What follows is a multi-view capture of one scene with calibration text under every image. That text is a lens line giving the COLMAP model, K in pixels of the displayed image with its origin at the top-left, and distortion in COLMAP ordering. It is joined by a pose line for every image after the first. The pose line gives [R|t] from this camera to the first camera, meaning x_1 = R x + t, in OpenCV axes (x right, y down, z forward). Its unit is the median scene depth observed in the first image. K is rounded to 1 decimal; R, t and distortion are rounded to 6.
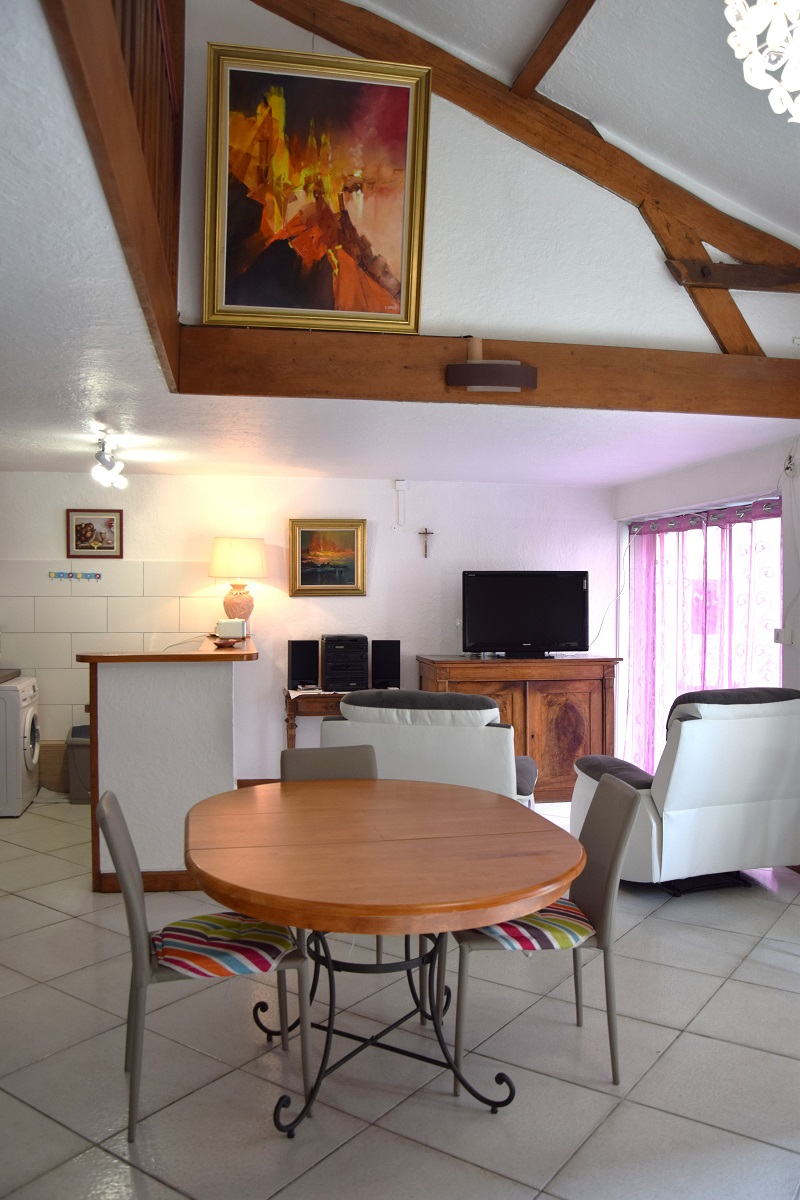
lens RADIAL K [[965.3, 0, 400.0], [0, 965.3, 600.0], [0, 0, 1]] dist [-0.167745, 0.136095]
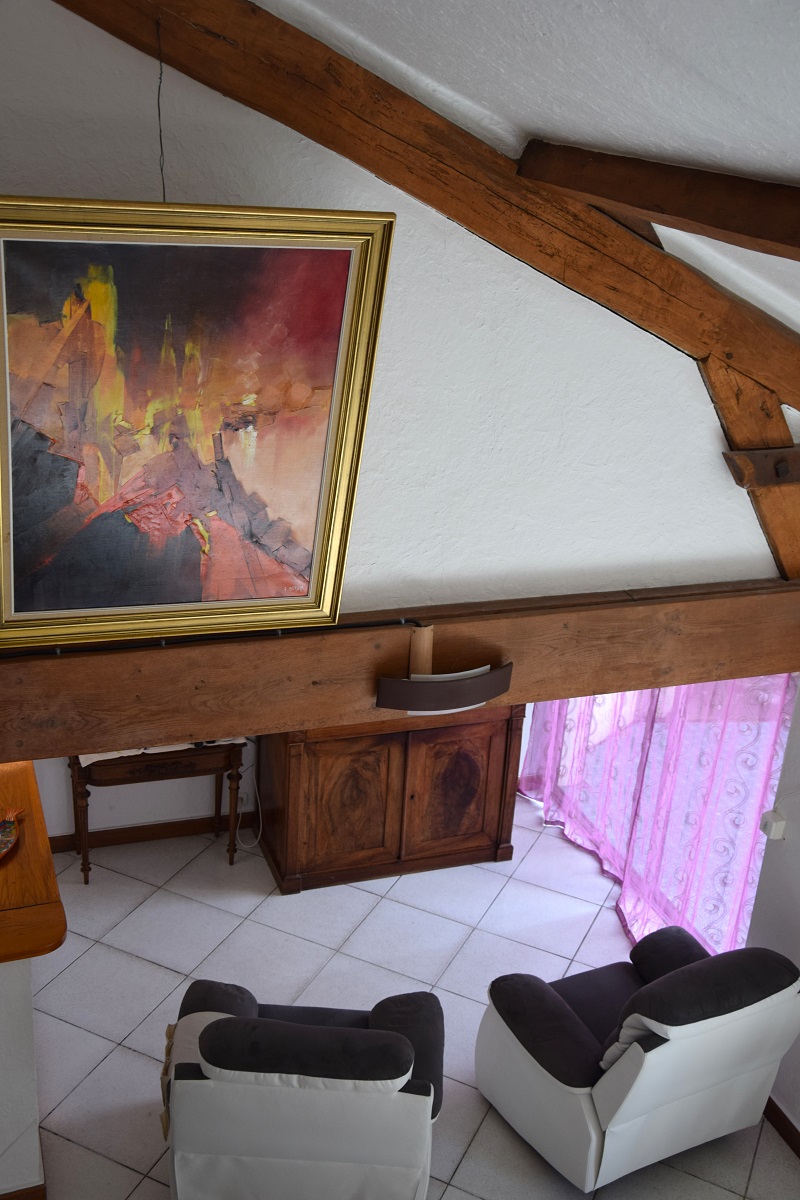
lens RADIAL K [[1278.7, 0, 400.0], [0, 1278.7, 600.0], [0, 0, 1]] dist [0.003607, 0.008624]
pose [[0.981987, -0.007903, 0.188783, -0.094624], [-0.064227, 0.925671, 0.372839, -0.591489], [-0.177697, -0.378248, 0.908489, 0.229360]]
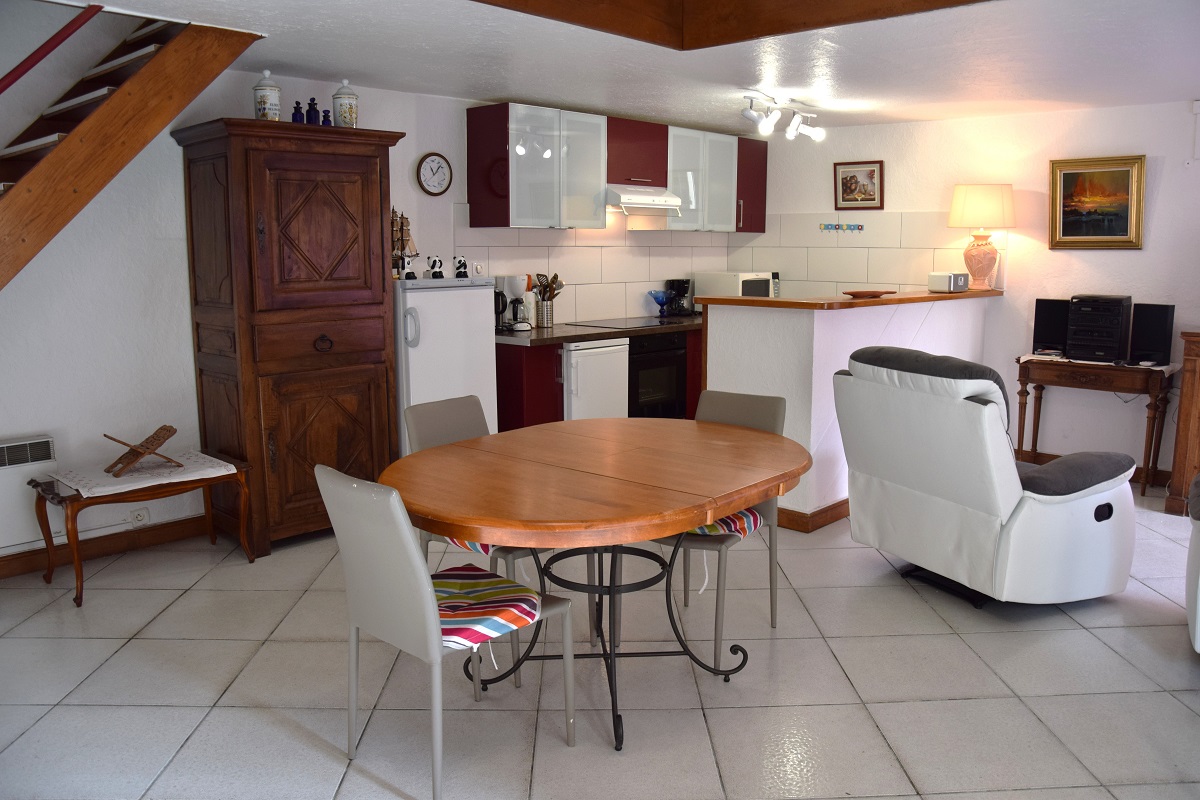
lens RADIAL K [[965.3, 0, 600.0], [0, 965.3, 400.0], [0, 0, 1]] dist [-0.167745, 0.136095]
pose [[0.594522, 0.121862, -0.794791, 0.551701], [-0.000560, 0.988511, 0.151145, 0.006495], [0.804079, -0.089414, 0.587760, 0.248941]]
